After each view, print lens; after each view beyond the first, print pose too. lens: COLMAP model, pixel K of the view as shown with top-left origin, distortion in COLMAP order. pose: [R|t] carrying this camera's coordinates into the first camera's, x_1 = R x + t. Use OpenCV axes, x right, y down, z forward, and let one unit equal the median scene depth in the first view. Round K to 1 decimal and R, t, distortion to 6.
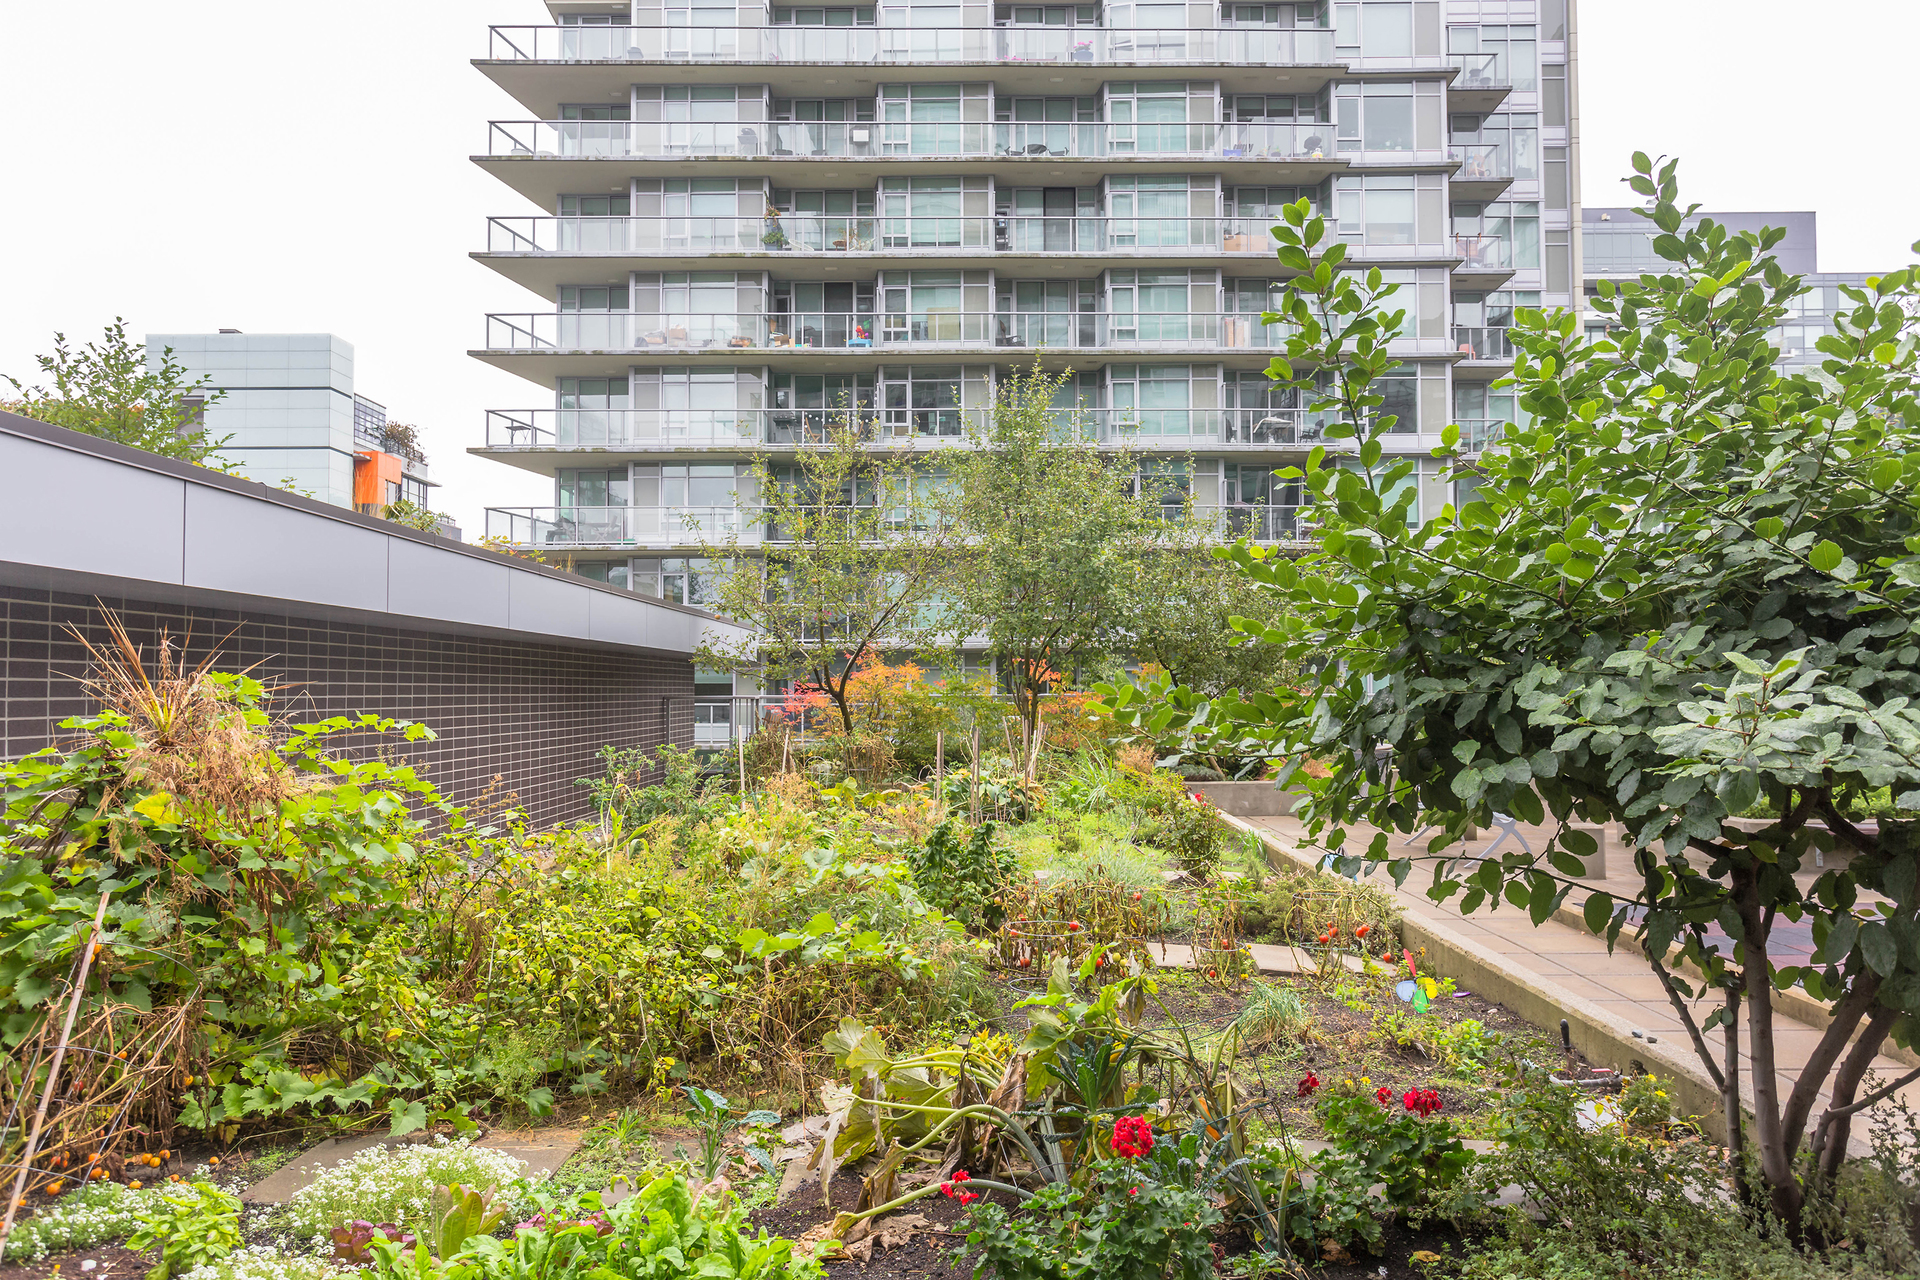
lens RADIAL K [[1386.9, 0, 961.3], [0, 1386.9, 640.0], [0, 0, 1]] dist [0.016782, 0.001328]
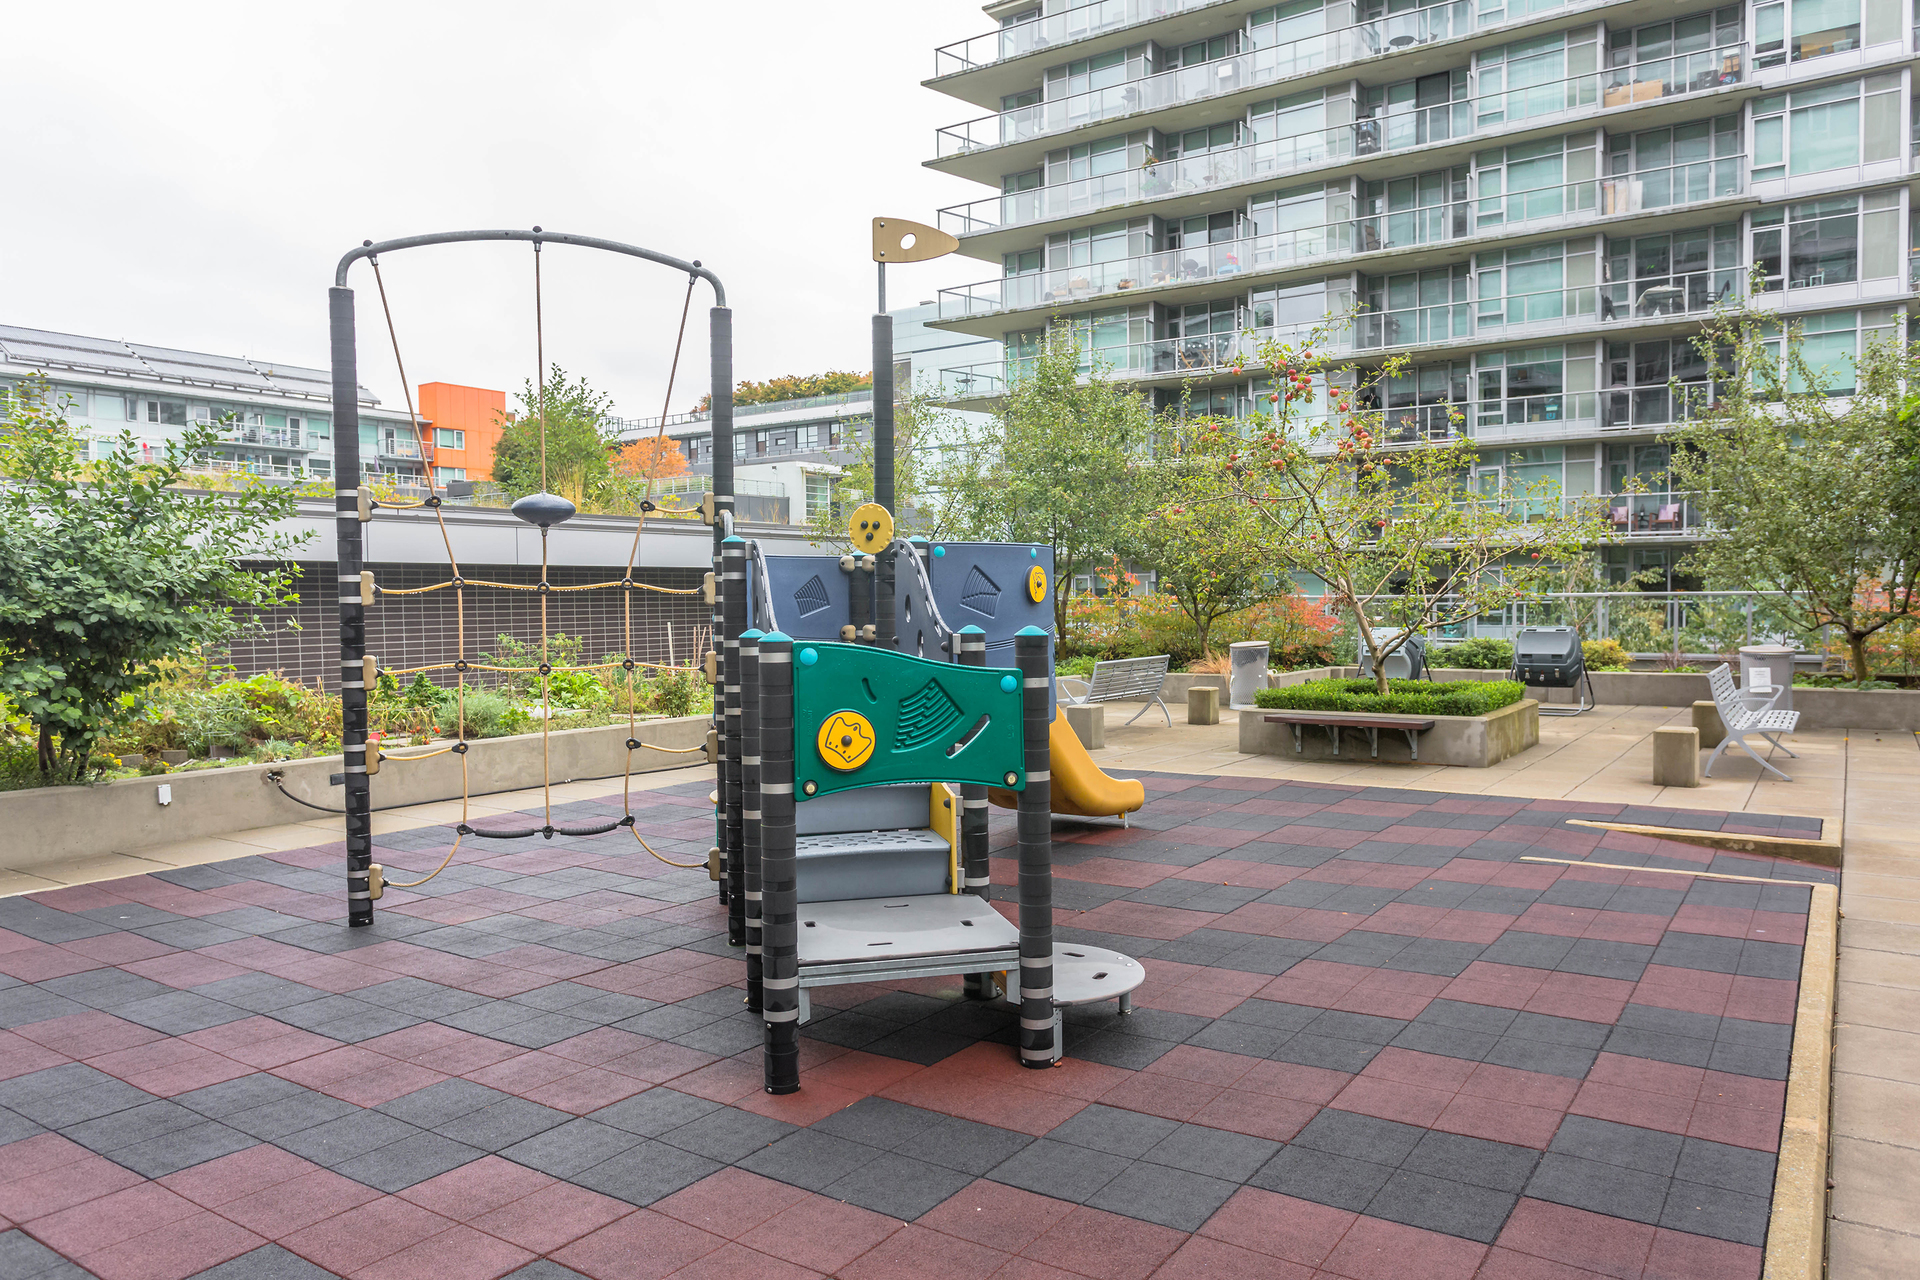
lens RADIAL K [[1386.9, 0, 962.9], [0, 1386.9, 640.0], [0, 0, 1]] dist [0.016782, 0.001328]
pose [[0.820060, 0.010926, -0.572173, 0.368237], [0.028860, 0.997756, 0.060417, 0.000449], [0.571550, -0.066058, 0.817904, -0.010713]]
